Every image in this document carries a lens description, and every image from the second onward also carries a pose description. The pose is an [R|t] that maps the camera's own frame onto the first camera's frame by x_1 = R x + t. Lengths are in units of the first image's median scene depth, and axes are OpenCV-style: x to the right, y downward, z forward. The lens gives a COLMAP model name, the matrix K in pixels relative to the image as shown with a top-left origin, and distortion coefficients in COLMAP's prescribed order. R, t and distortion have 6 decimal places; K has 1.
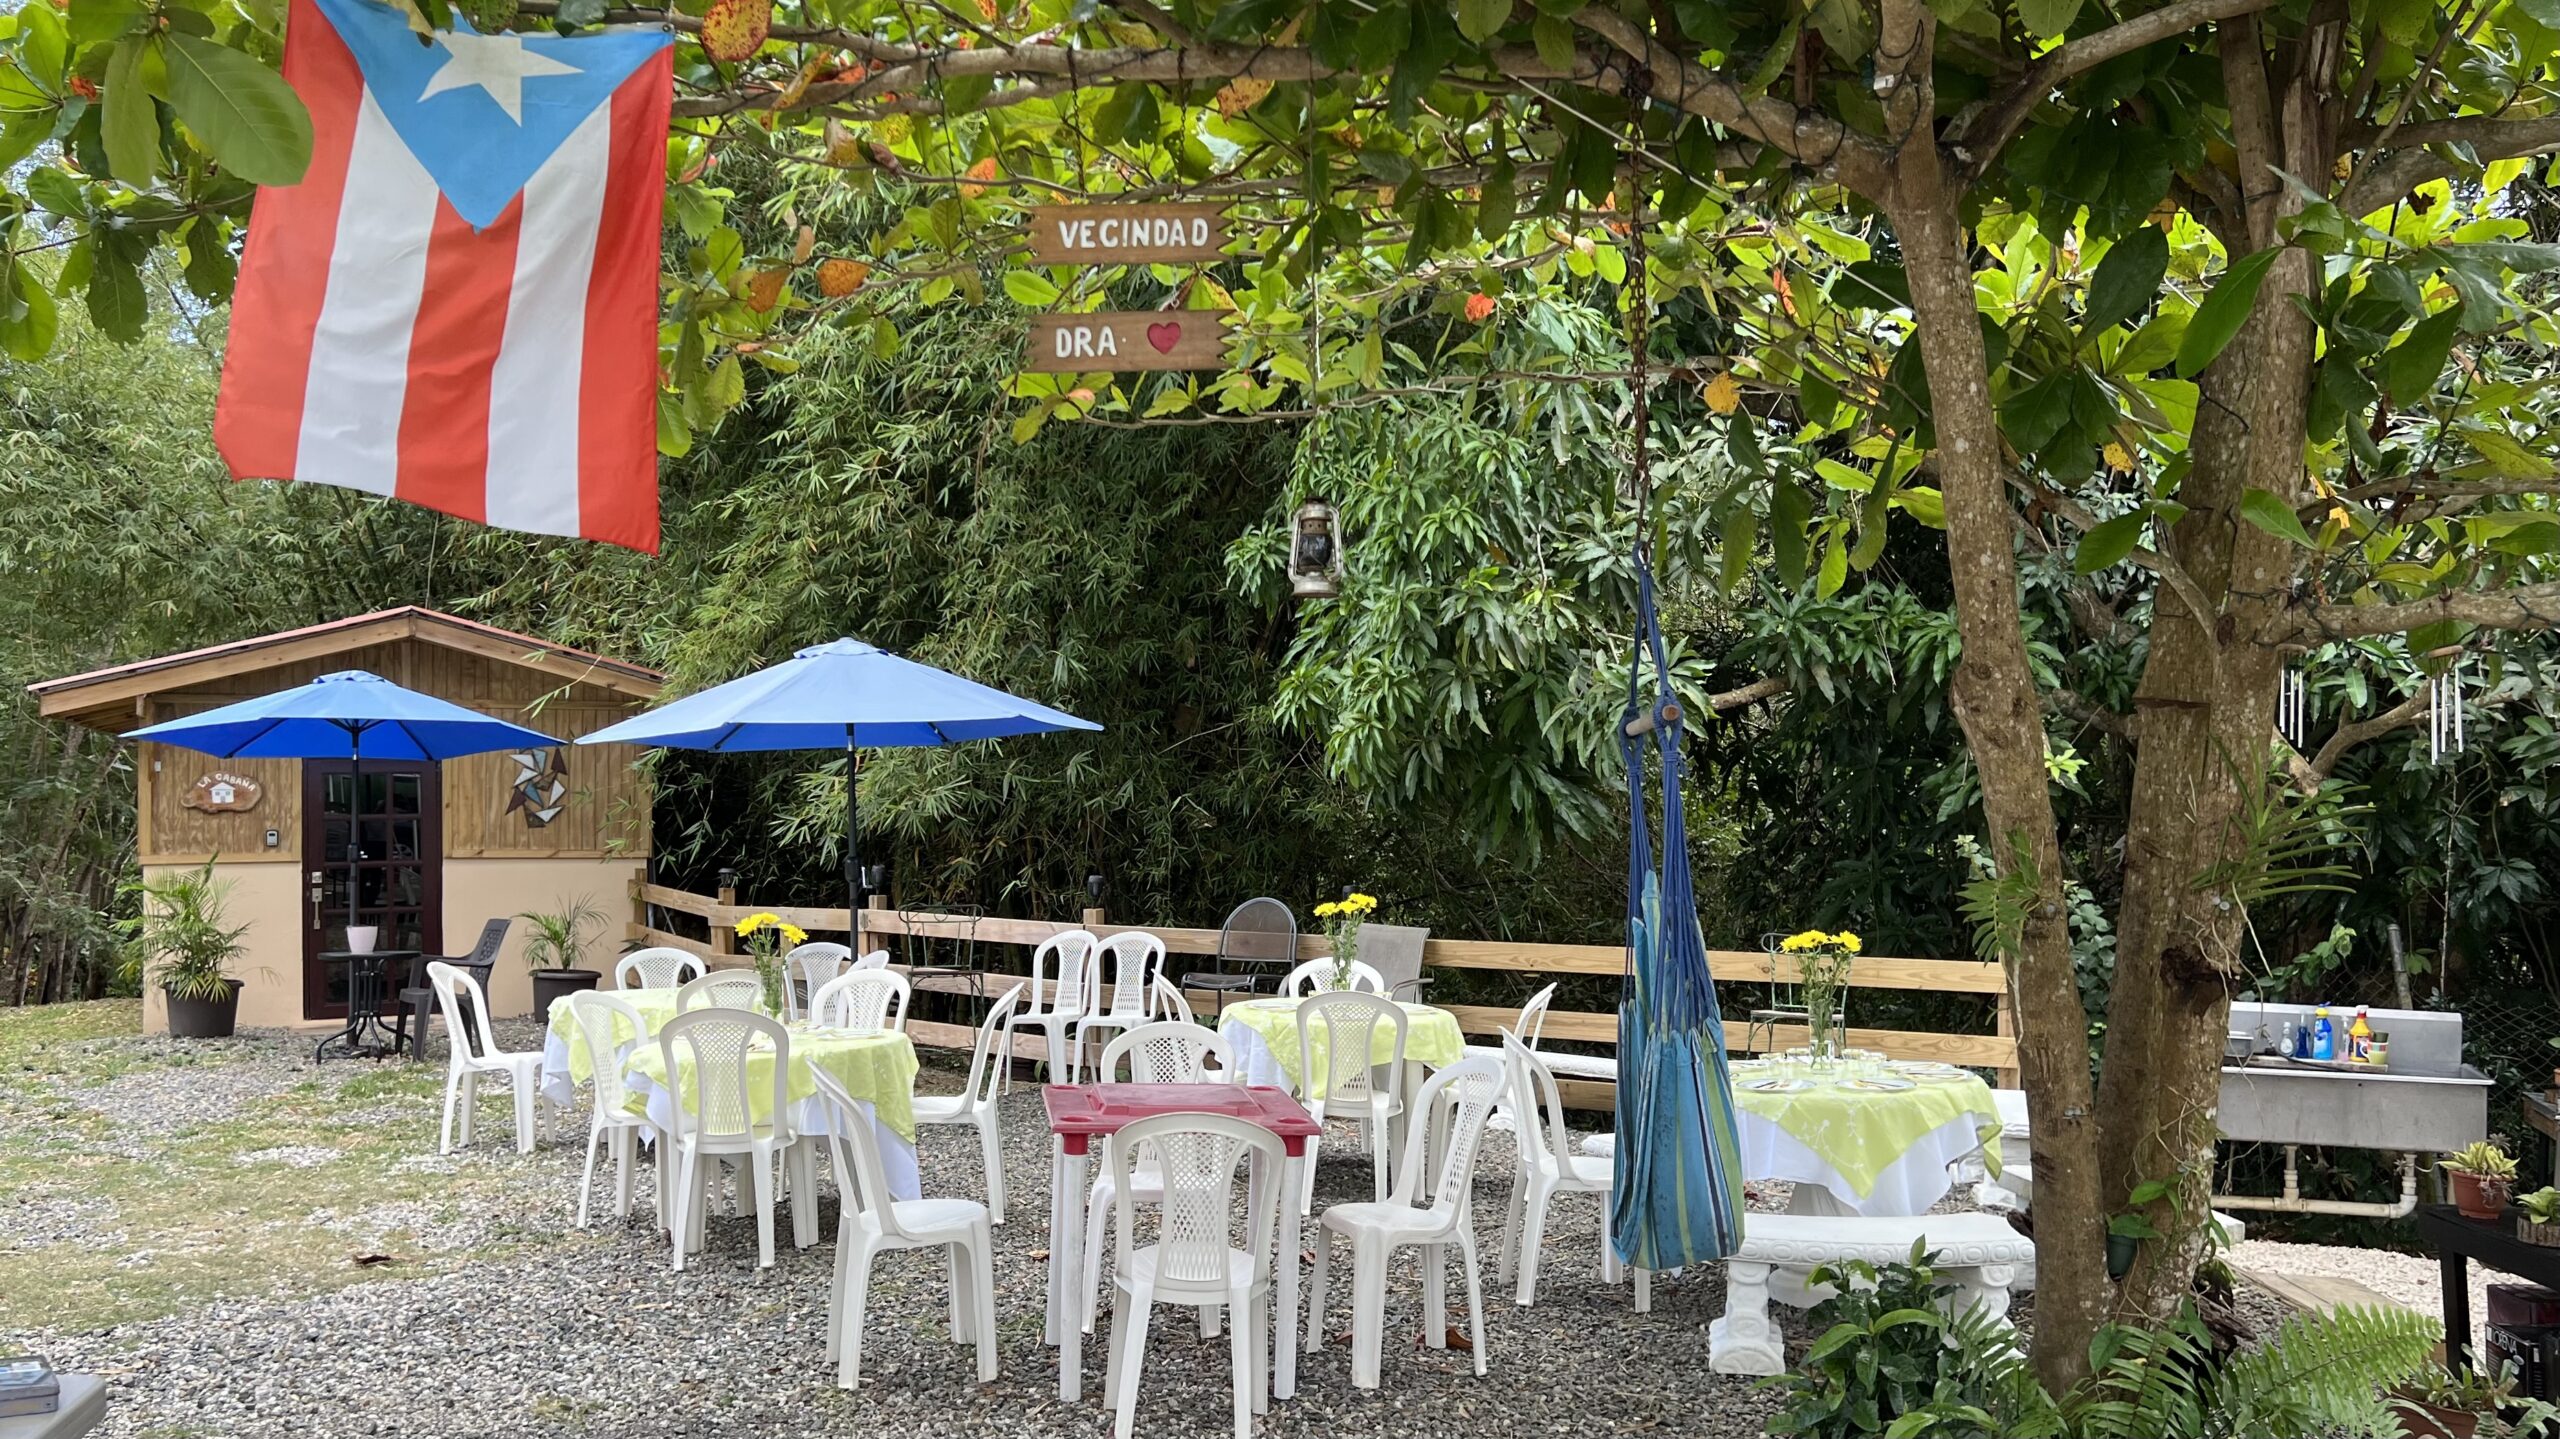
lens RADIAL K [[2058.0, 0, 1280.7], [0, 2058.0, 764.4], [0, 0, 1]] dist [0.073136, 0.001814]
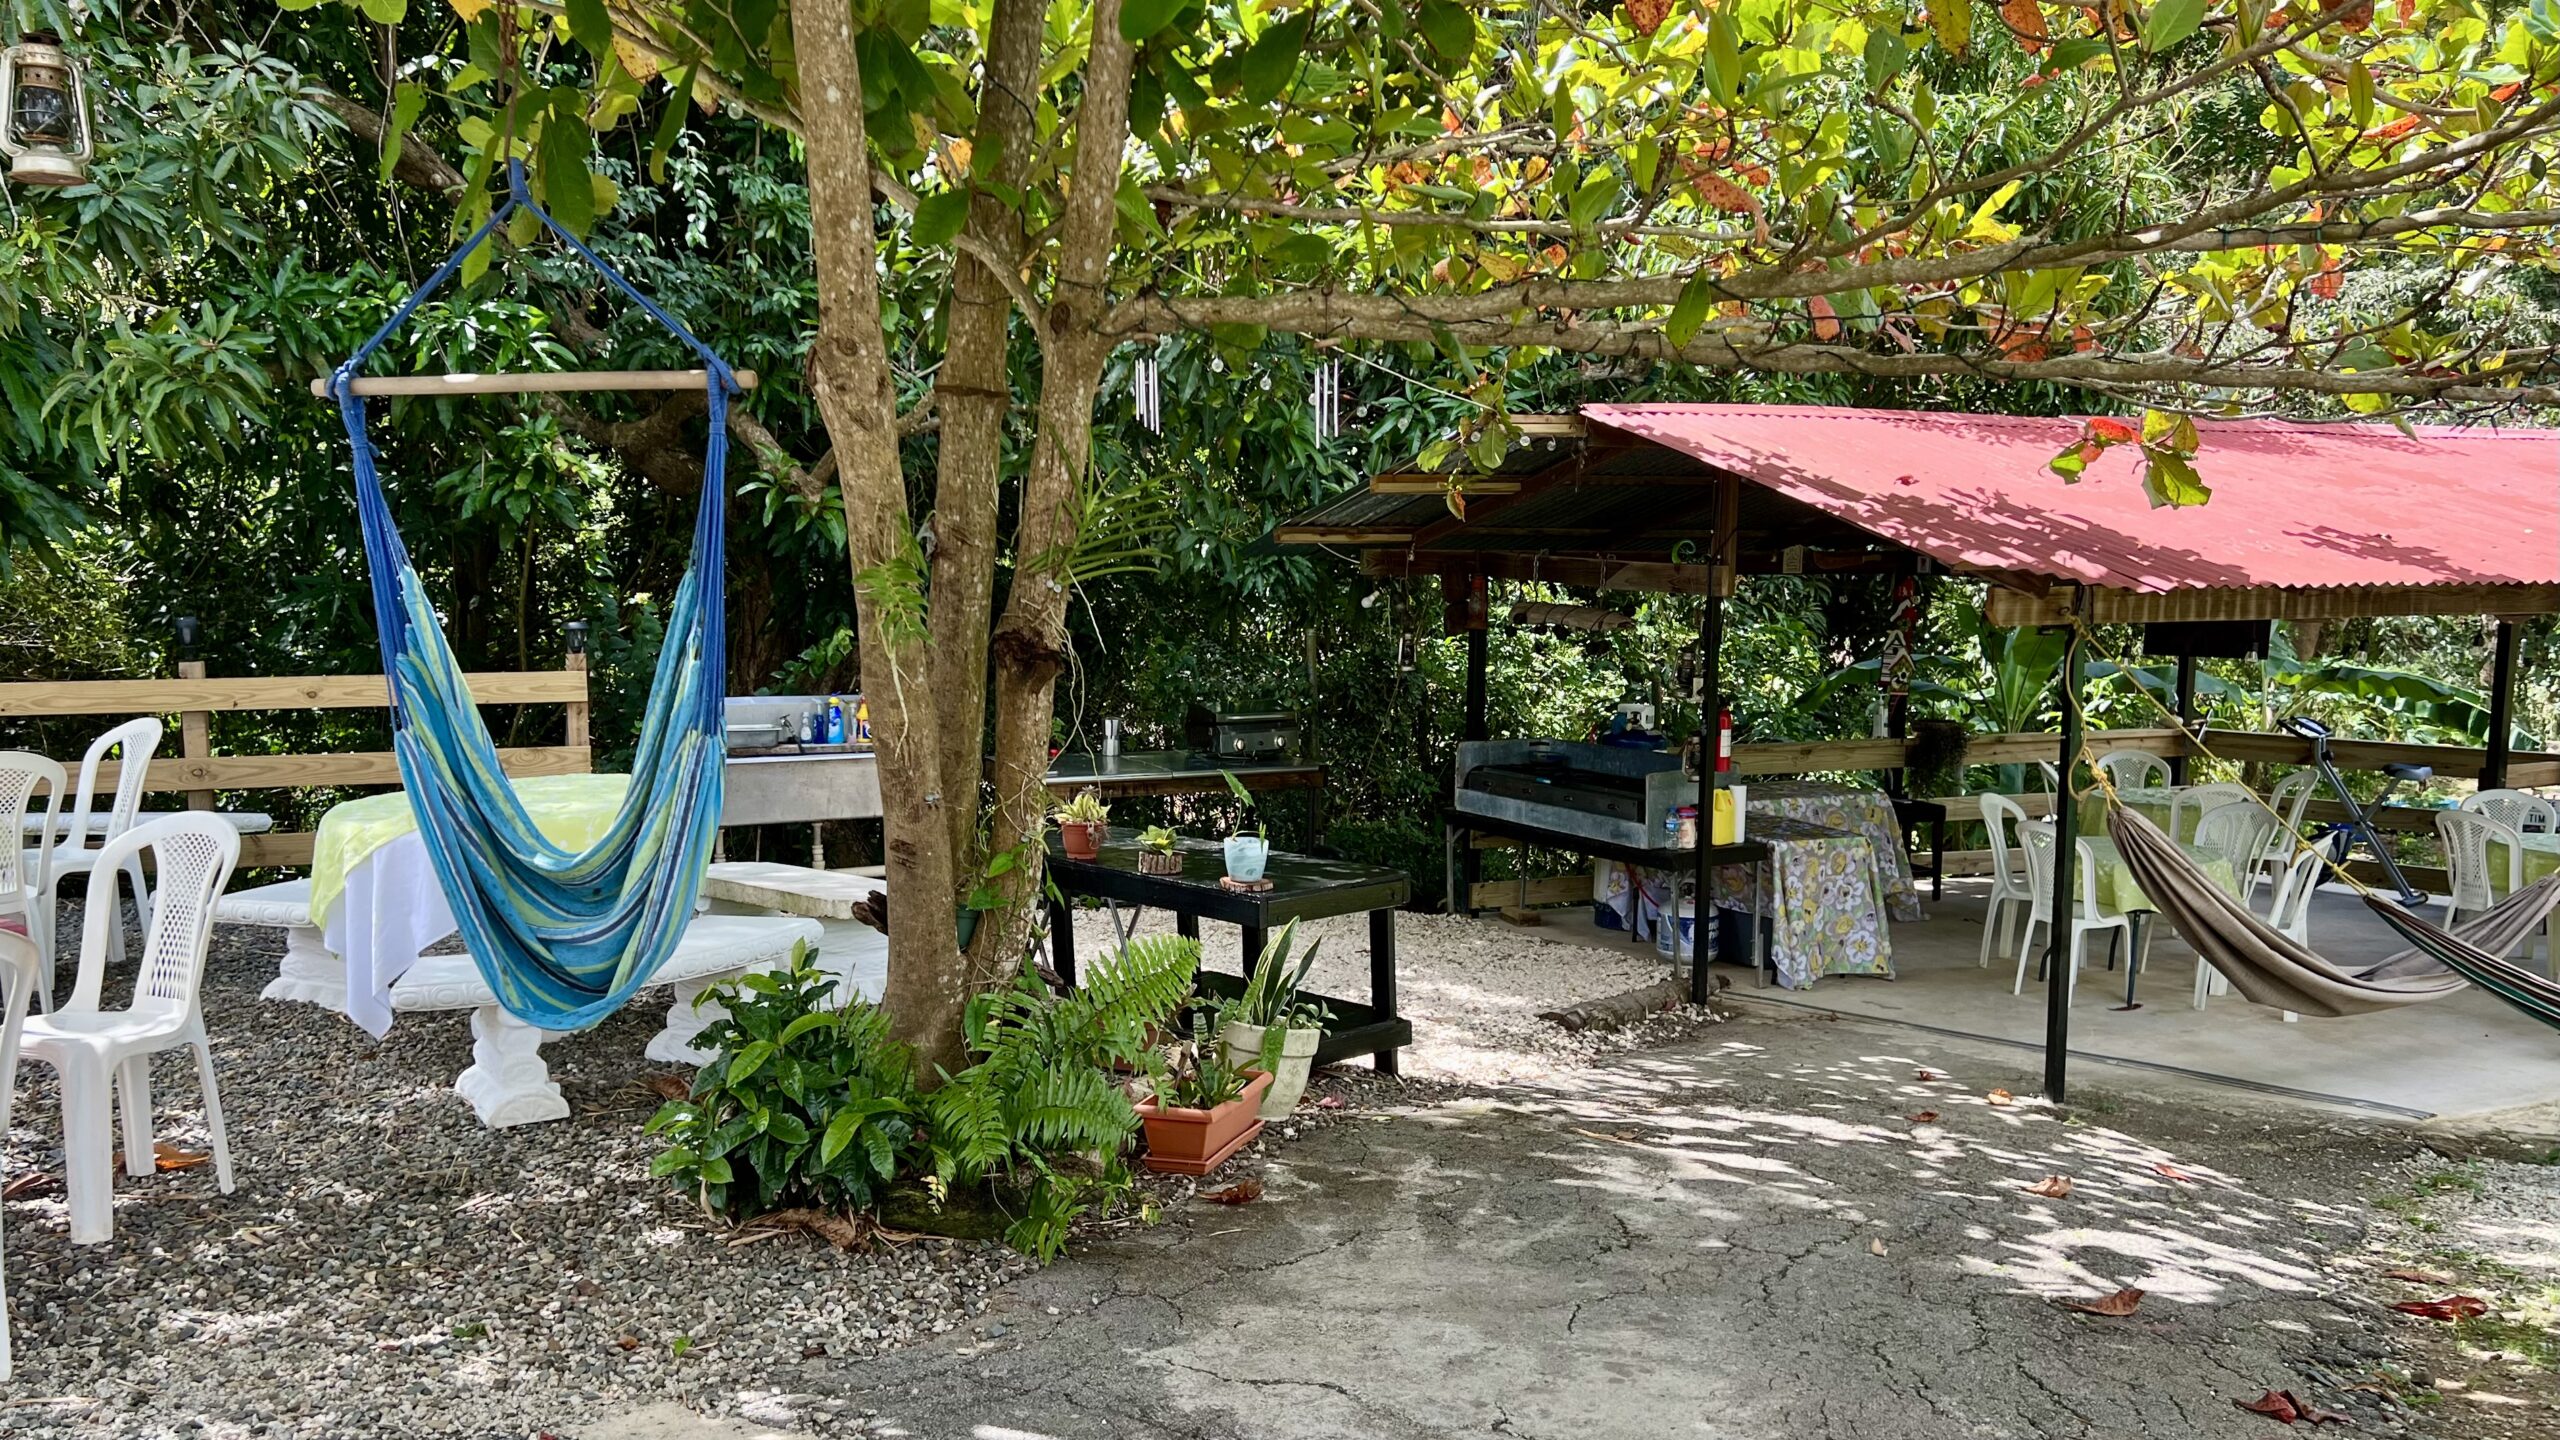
lens RADIAL K [[2058.0, 0, 1280.7], [0, 2058.0, 764.9], [0, 0, 1]] dist [0.073136, 0.001814]
pose [[0.756517, -0.082914, 0.648697, -0.129114], [-0.007241, 0.990807, 0.135086, 0.013613], [-0.653934, -0.106891, 0.748962, 0.128206]]
